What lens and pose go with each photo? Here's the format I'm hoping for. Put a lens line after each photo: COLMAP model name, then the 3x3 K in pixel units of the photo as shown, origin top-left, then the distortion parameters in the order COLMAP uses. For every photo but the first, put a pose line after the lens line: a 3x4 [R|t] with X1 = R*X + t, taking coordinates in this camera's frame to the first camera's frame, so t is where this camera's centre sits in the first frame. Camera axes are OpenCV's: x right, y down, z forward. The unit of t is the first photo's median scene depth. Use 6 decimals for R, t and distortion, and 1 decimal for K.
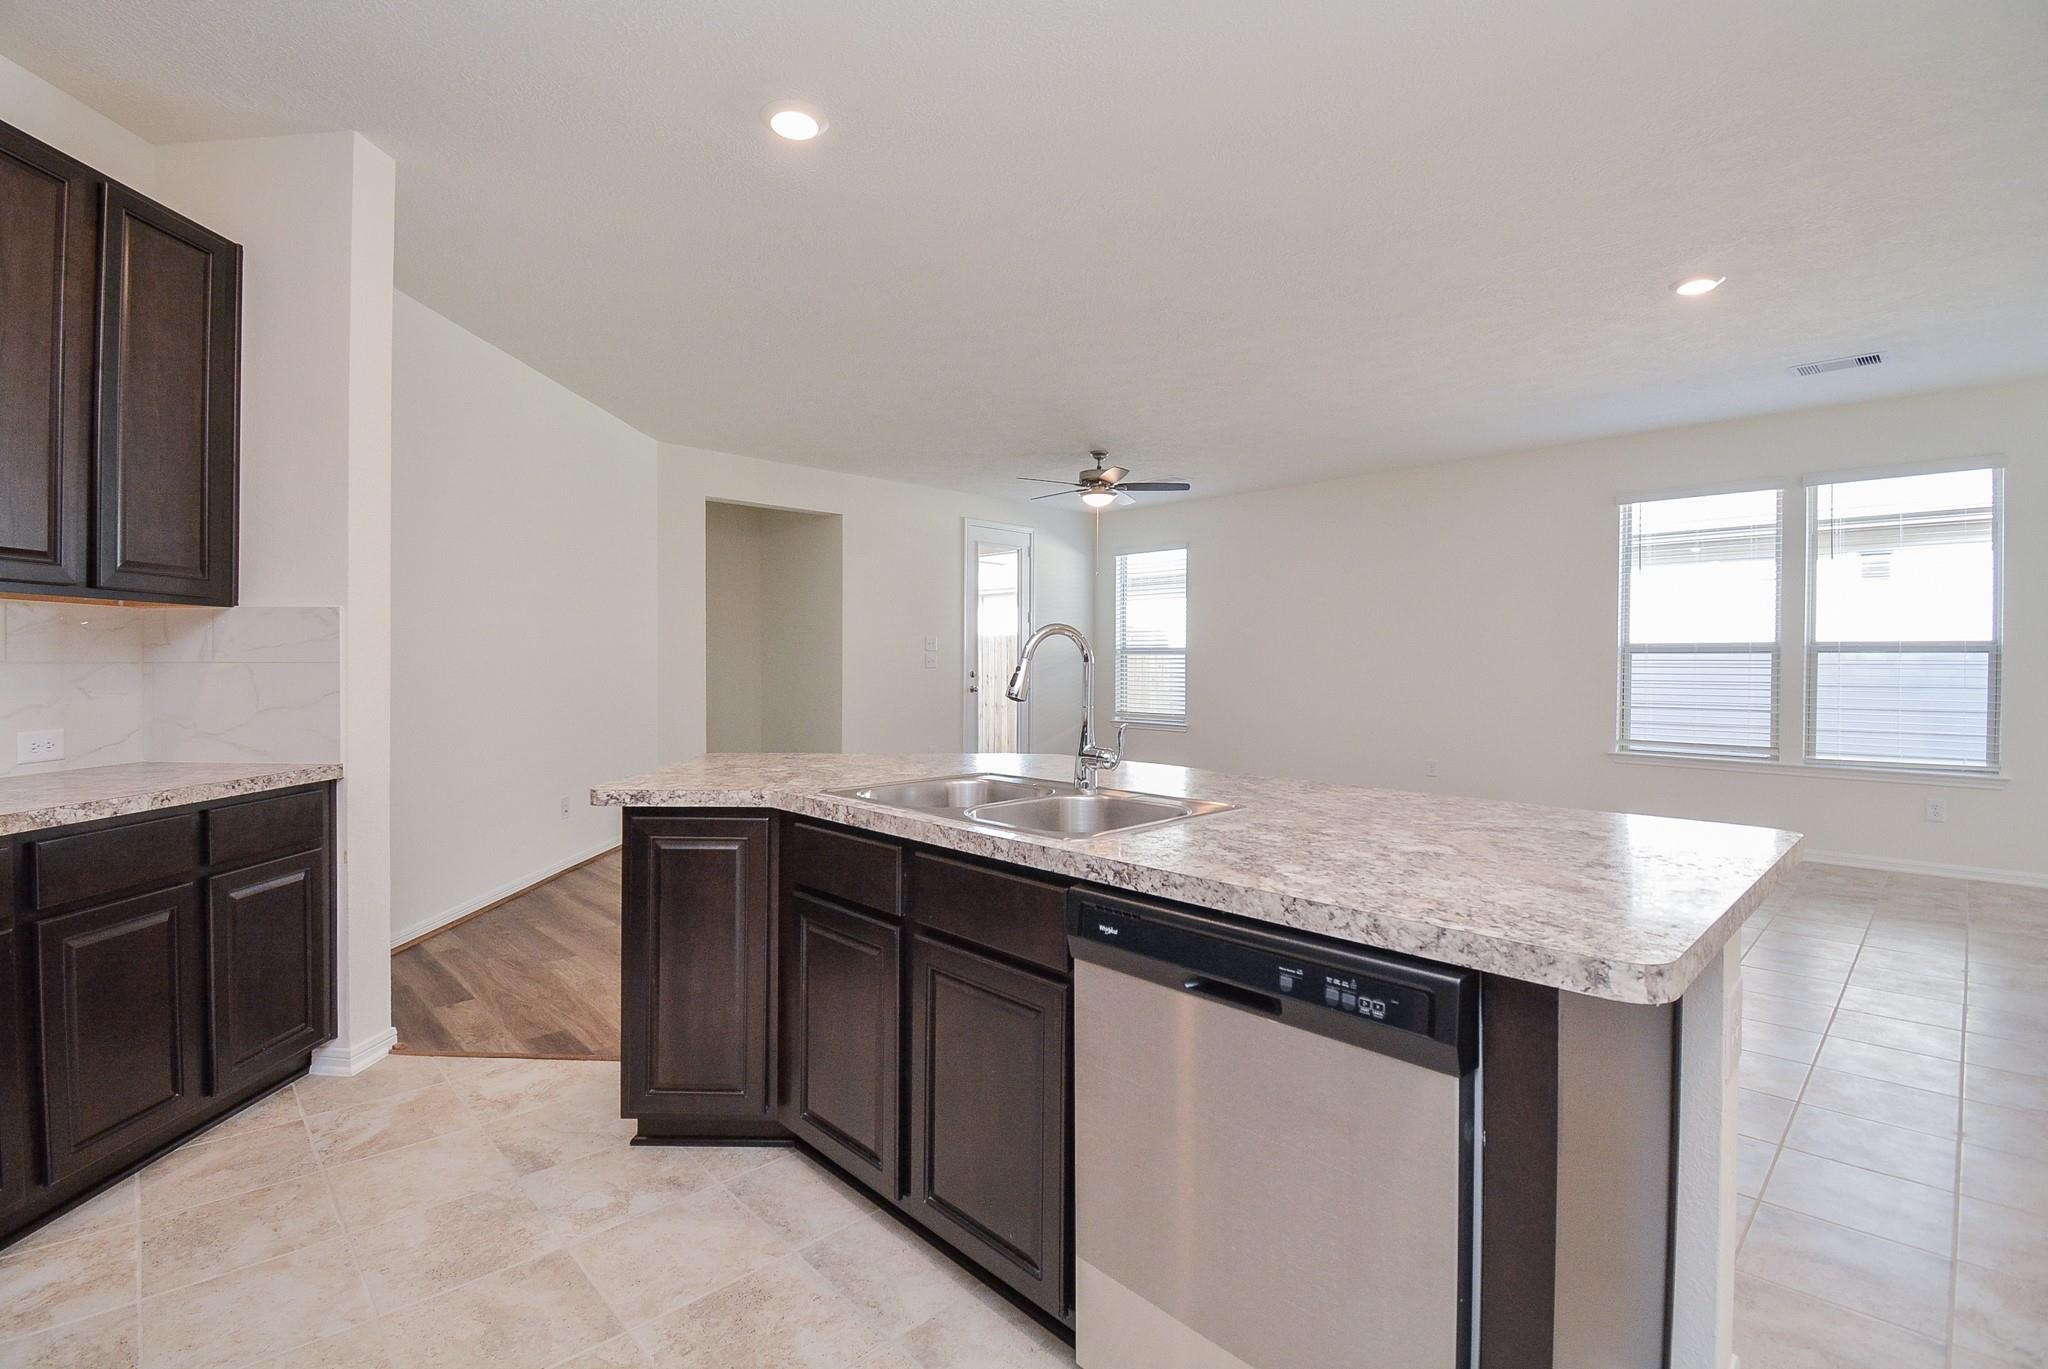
lens RADIAL K [[914.3, 0, 1042.9], [0, 914.3, 683.3], [0, 0, 1]] dist [0.009242, -0.017633]
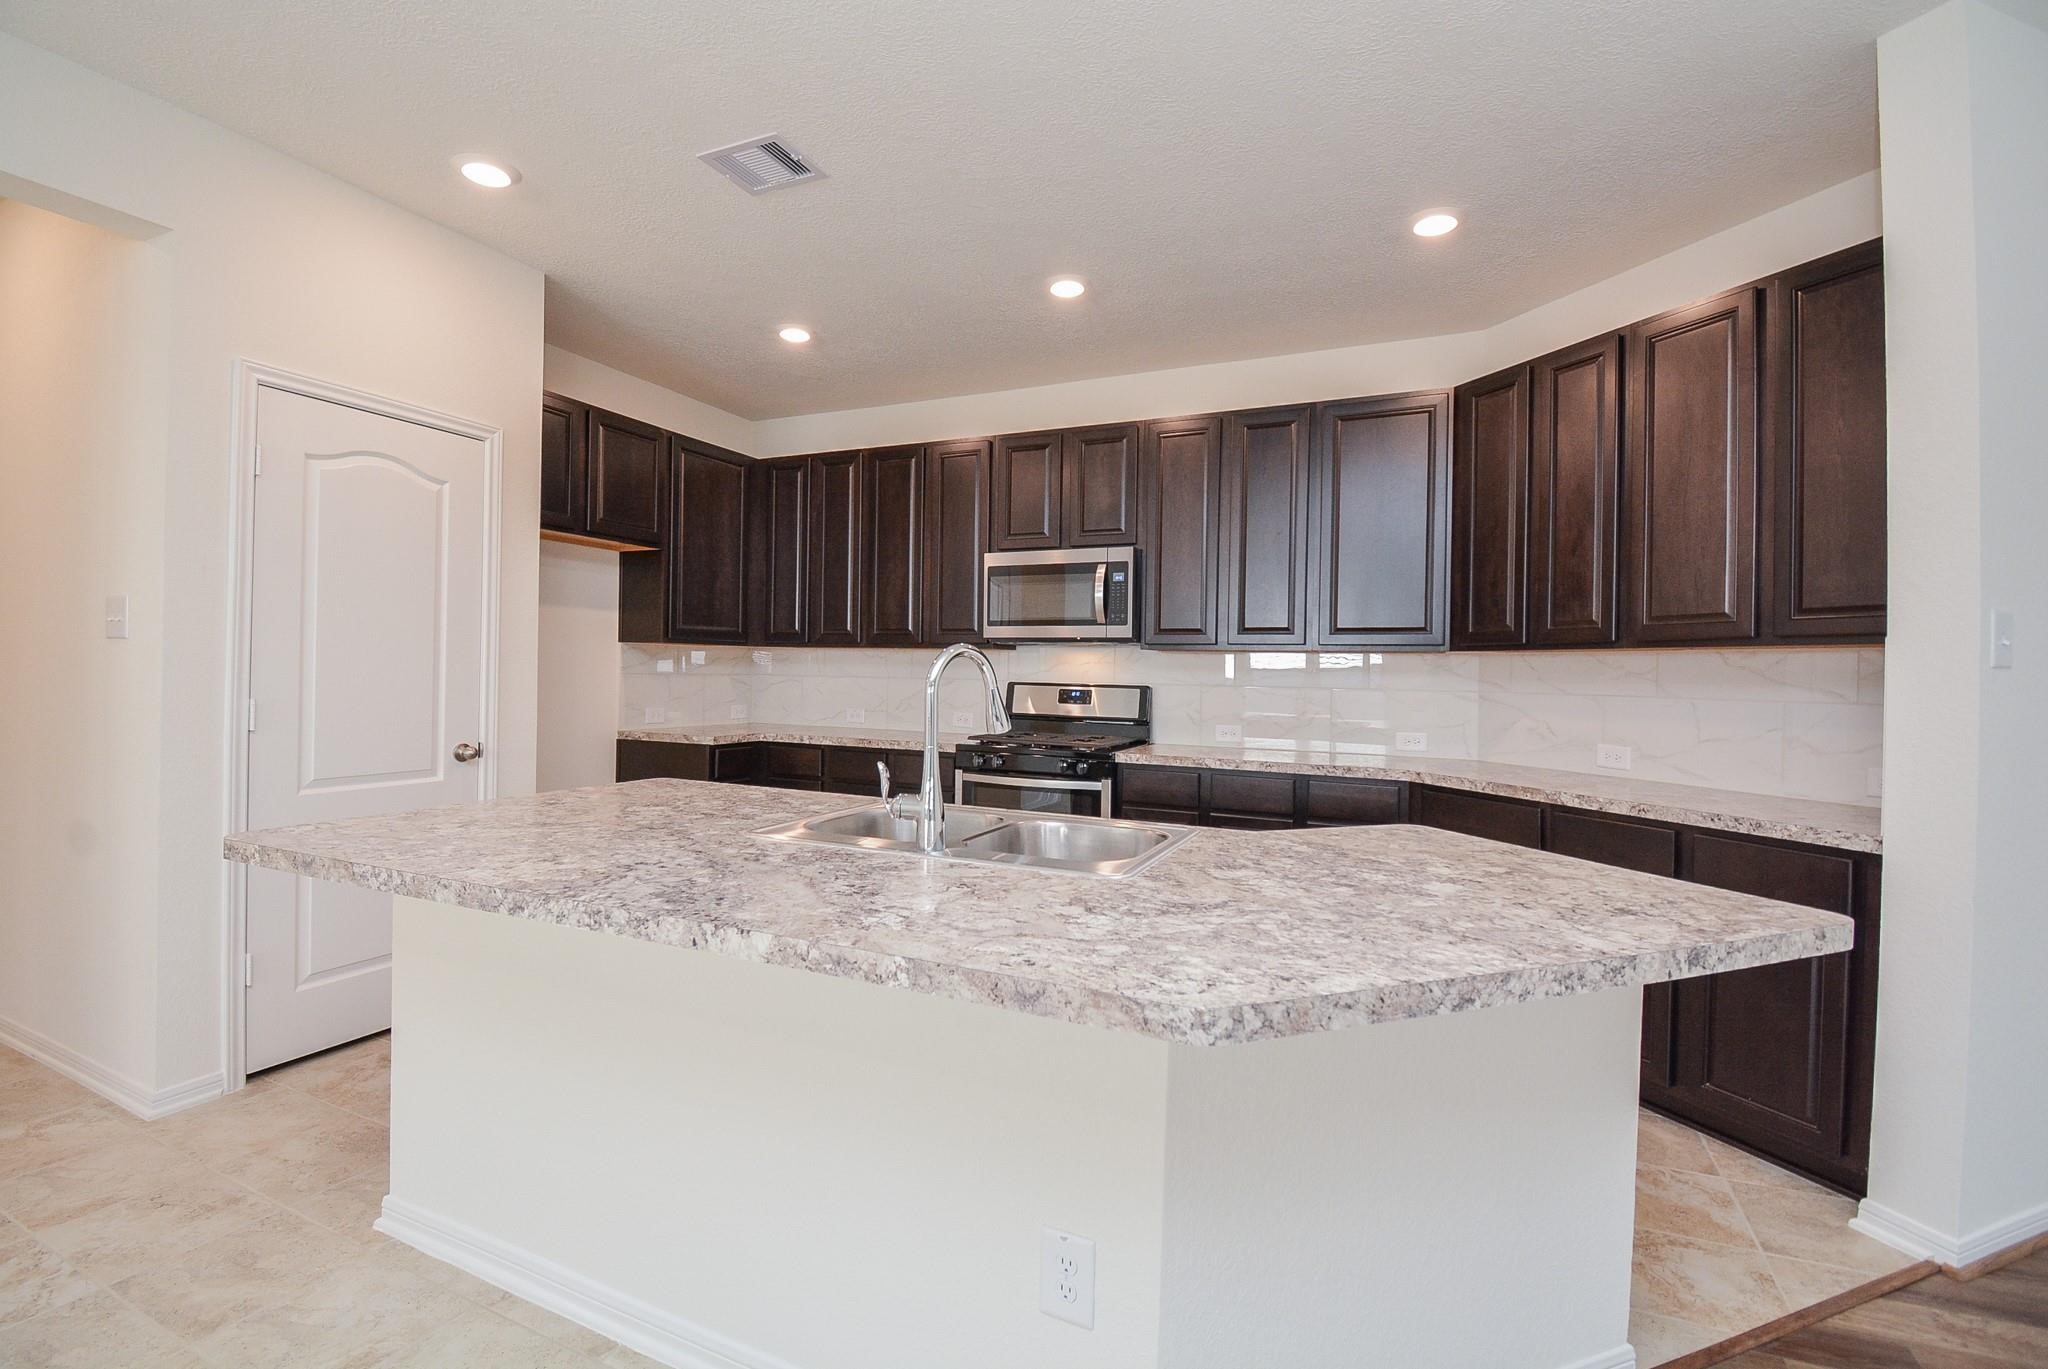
lens RADIAL K [[914.3, 0, 1019.0], [0, 914.3, 655.2], [0, 0, 1]] dist [0.009242, -0.017633]
pose [[-0.931469, -0.022668, -0.363115, 0.085272], [-0.027799, 0.999574, 0.008911, -0.023053], [0.362758, 0.018395, -0.931702, 0.656395]]
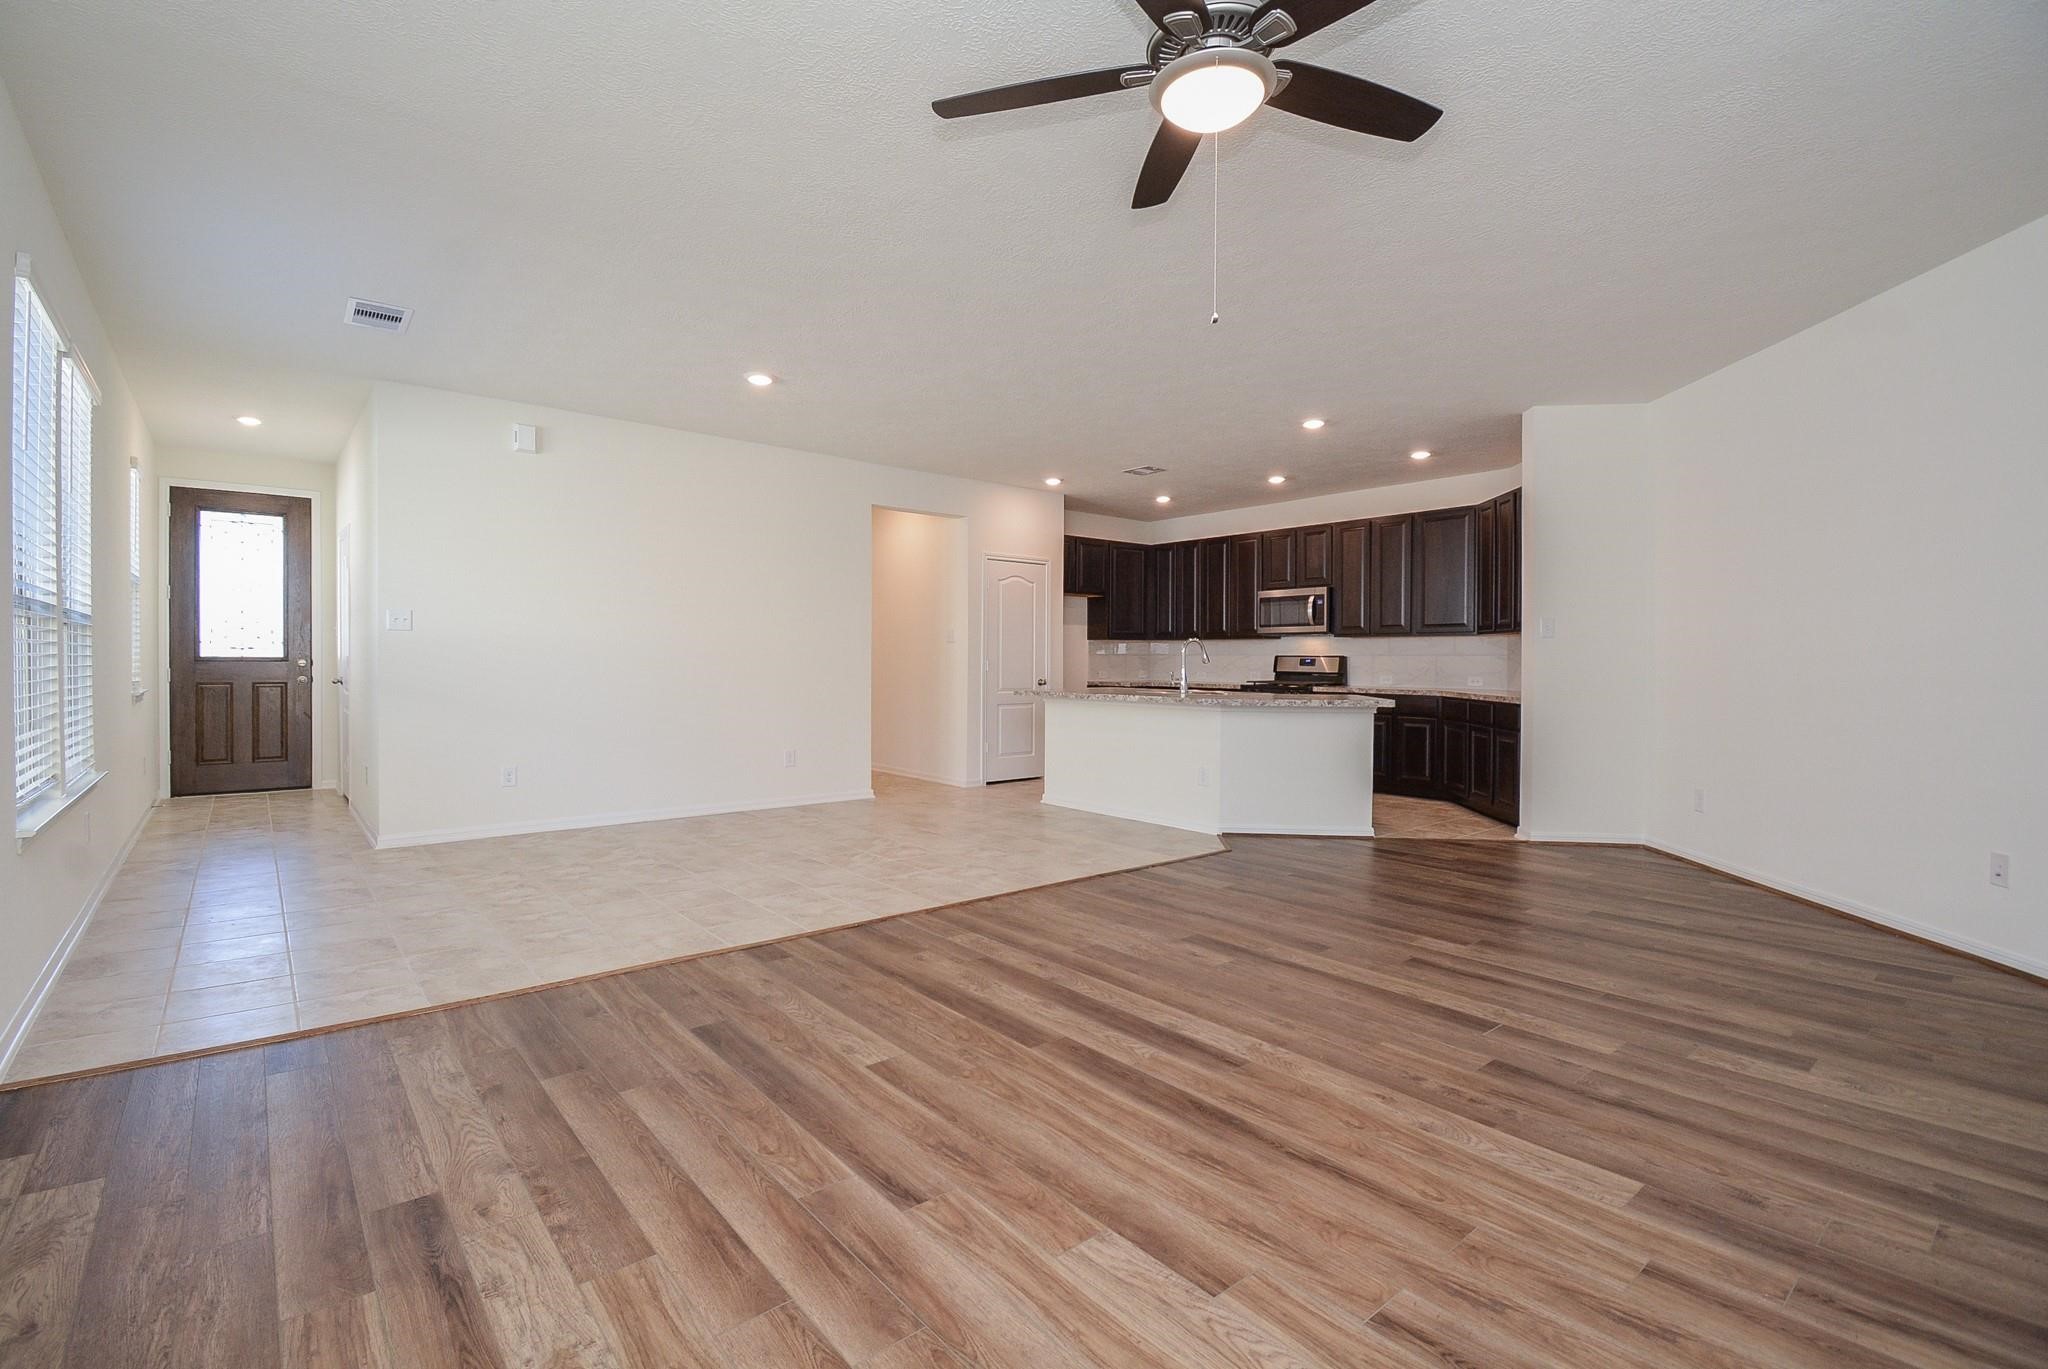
lens RADIAL K [[914.3, 0, 1020.2], [0, 914.3, 678.6], [0, 0, 1]] dist [0.009242, -0.017633]
pose [[-0.997397, -0.009713, 0.071455, 0.123439], [-0.006376, 0.998885, 0.046785, -0.023372], [-0.071830, 0.046208, -0.996346, 1.485475]]
